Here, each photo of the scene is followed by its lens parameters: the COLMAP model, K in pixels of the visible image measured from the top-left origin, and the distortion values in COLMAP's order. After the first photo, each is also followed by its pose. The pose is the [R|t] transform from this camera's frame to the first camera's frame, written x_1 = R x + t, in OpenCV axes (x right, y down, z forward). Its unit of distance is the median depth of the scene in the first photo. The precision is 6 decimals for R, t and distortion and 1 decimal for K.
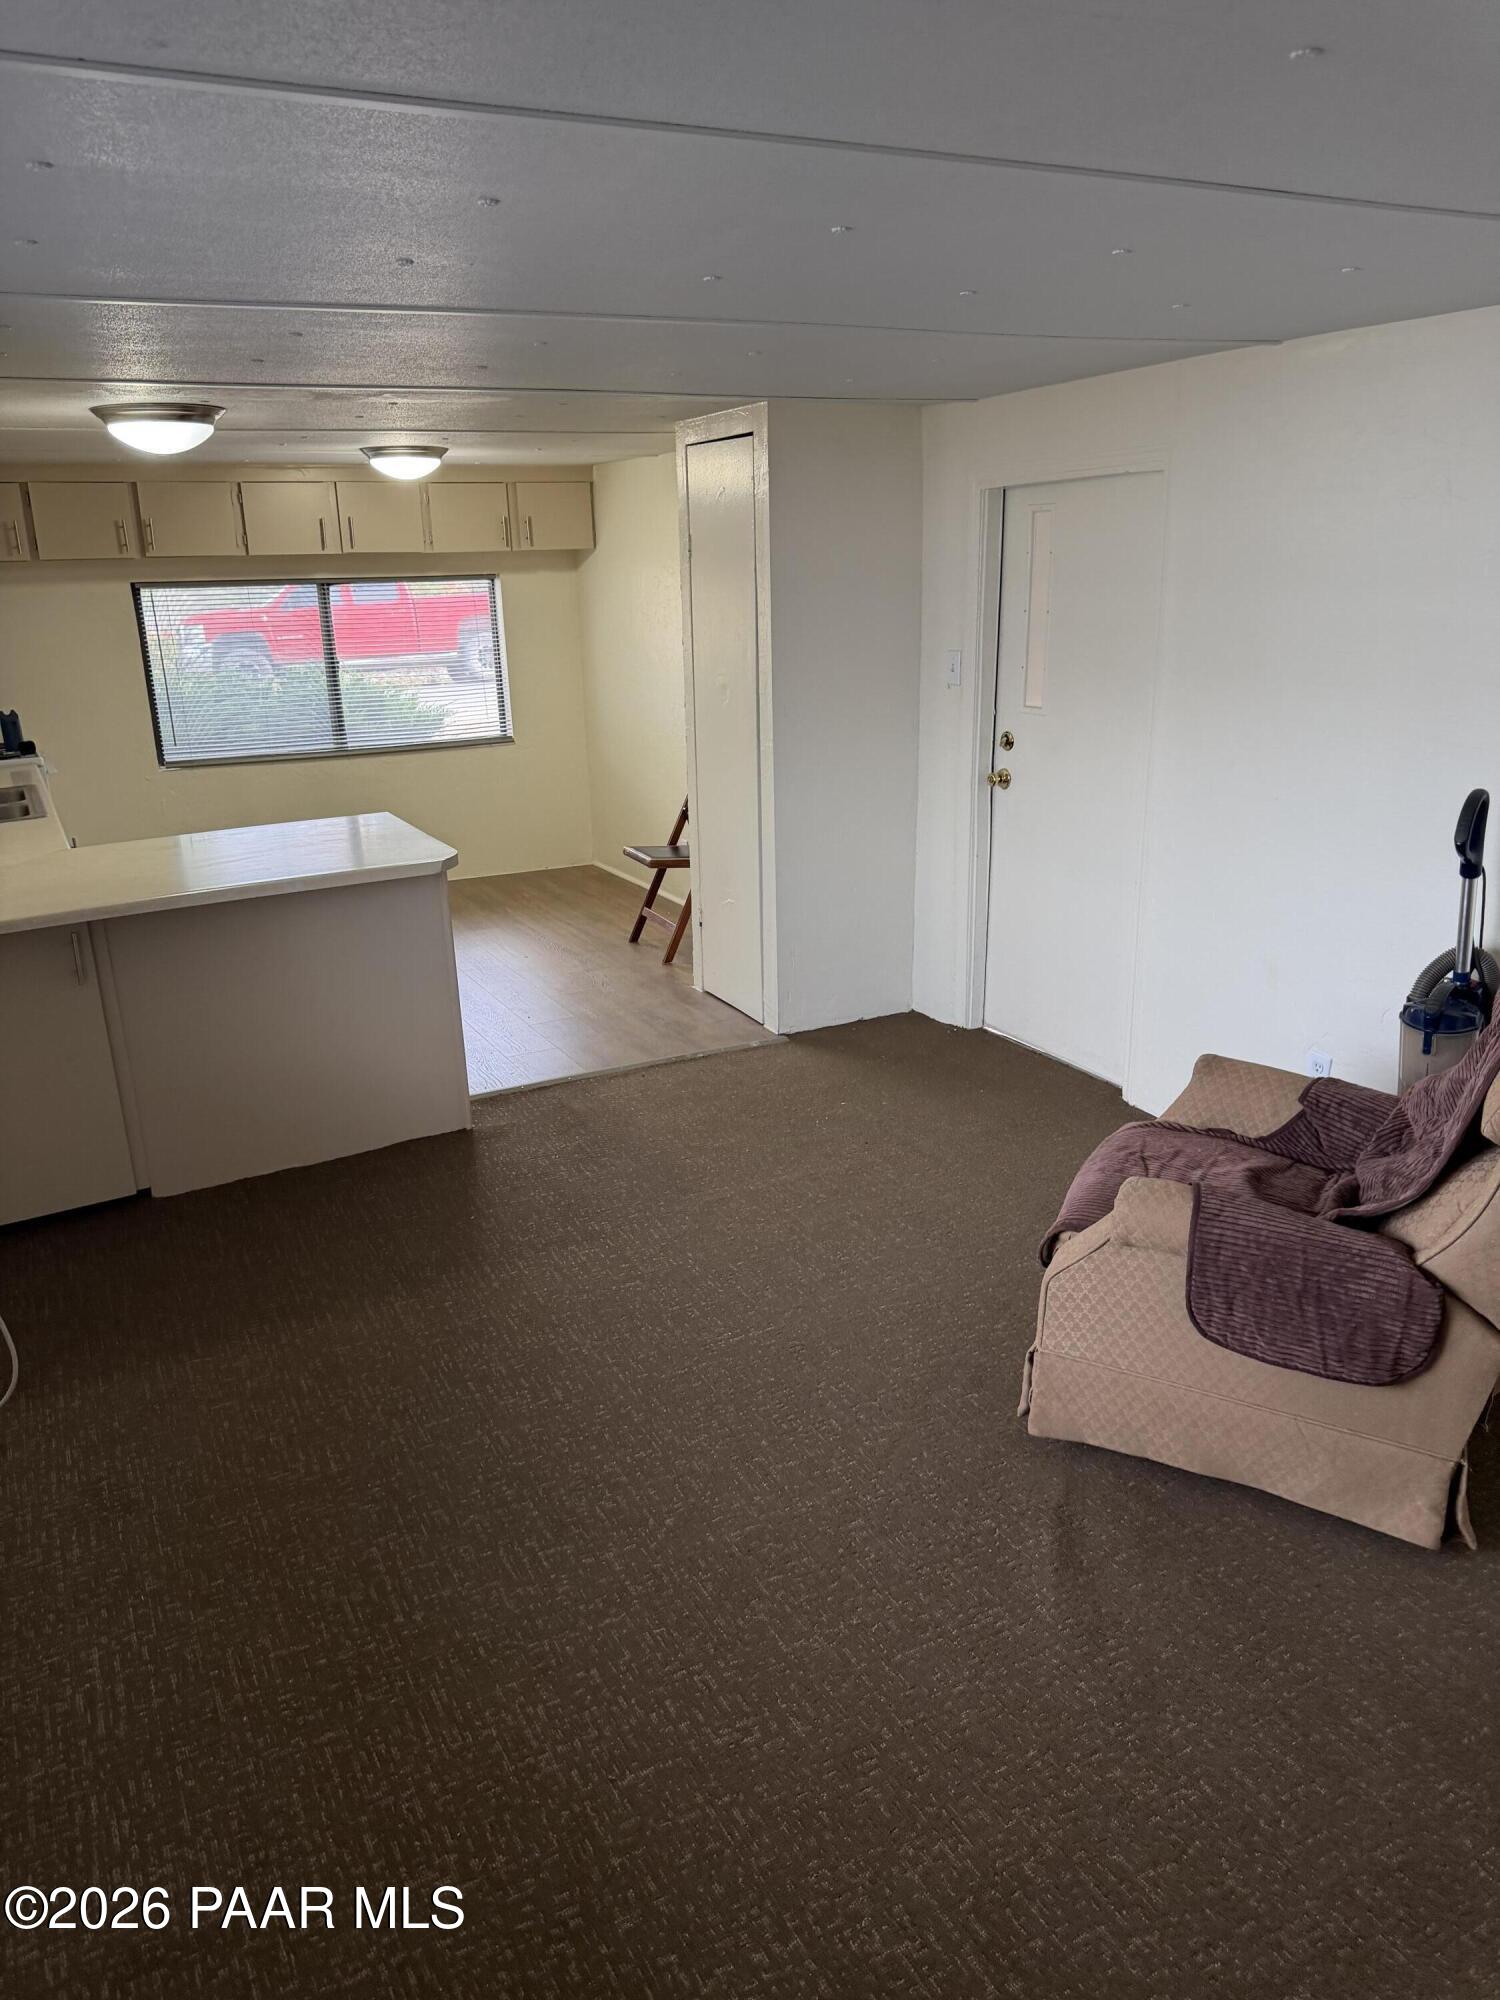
lens RADIAL K [[1428.3, 0, 741.0], [0, 1428.3, 980.8], [0, 0, 1]] dist [0.031815, -0.031346]
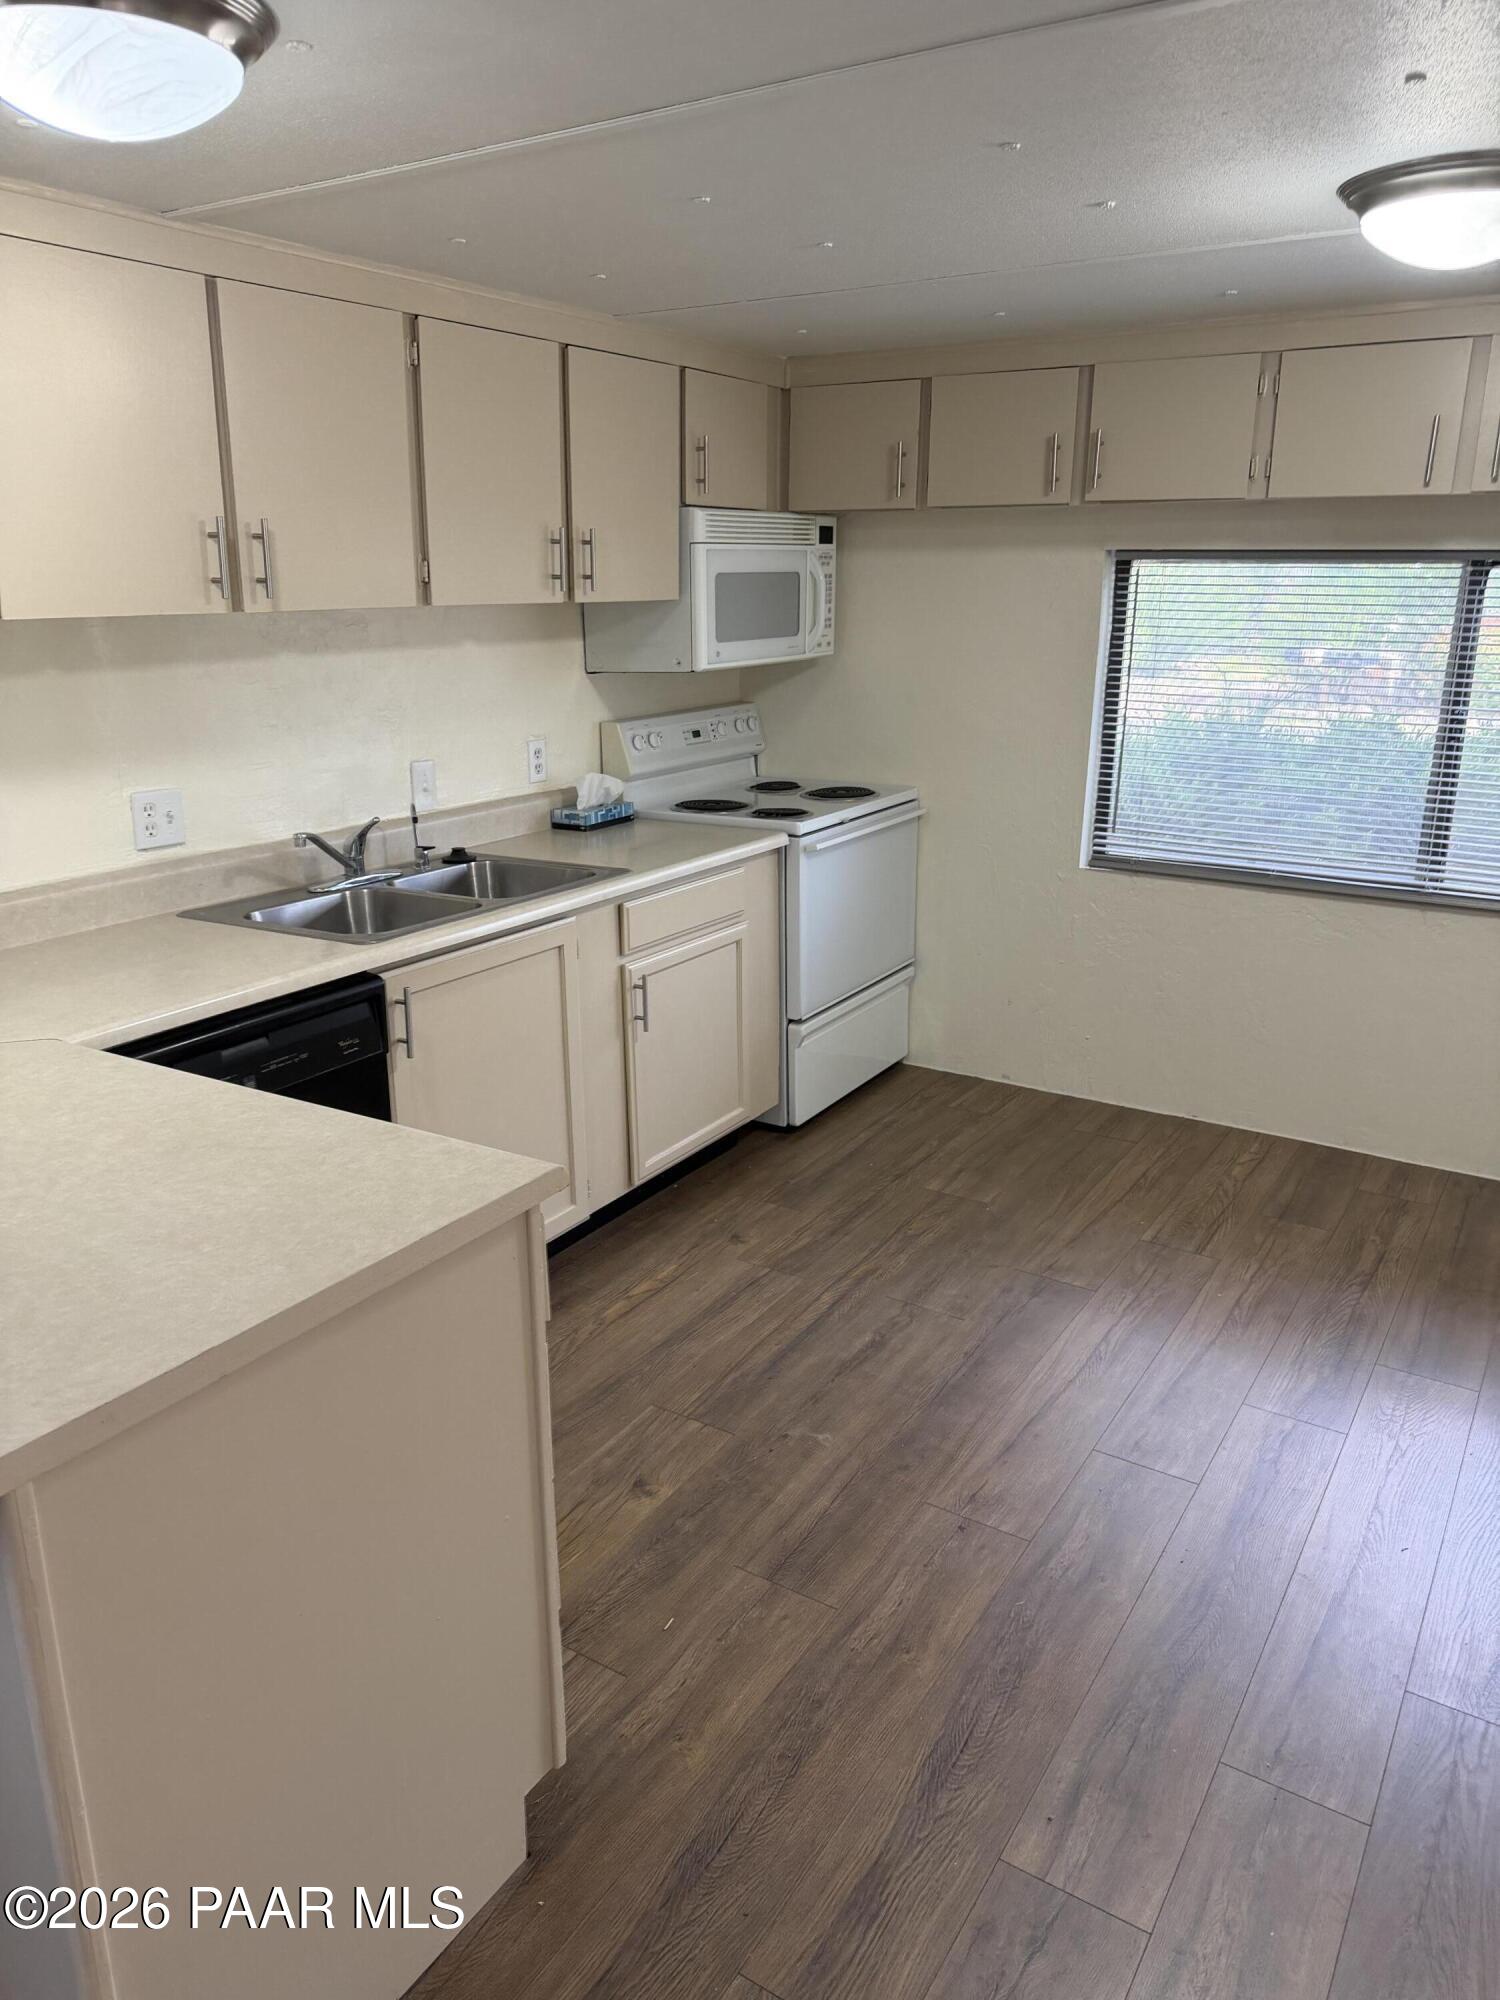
lens RADIAL K [[1428.3, 0, 738.9], [0, 1428.3, 1002.8], [0, 0, 1]] dist [0.031815, -0.031346]
pose [[0.510313, 0.272819, -0.815568, 0.022769], [-0.261656, 0.952642, 0.154950, -0.150652], [0.819217, 0.134326, 0.557530, 0.567796]]
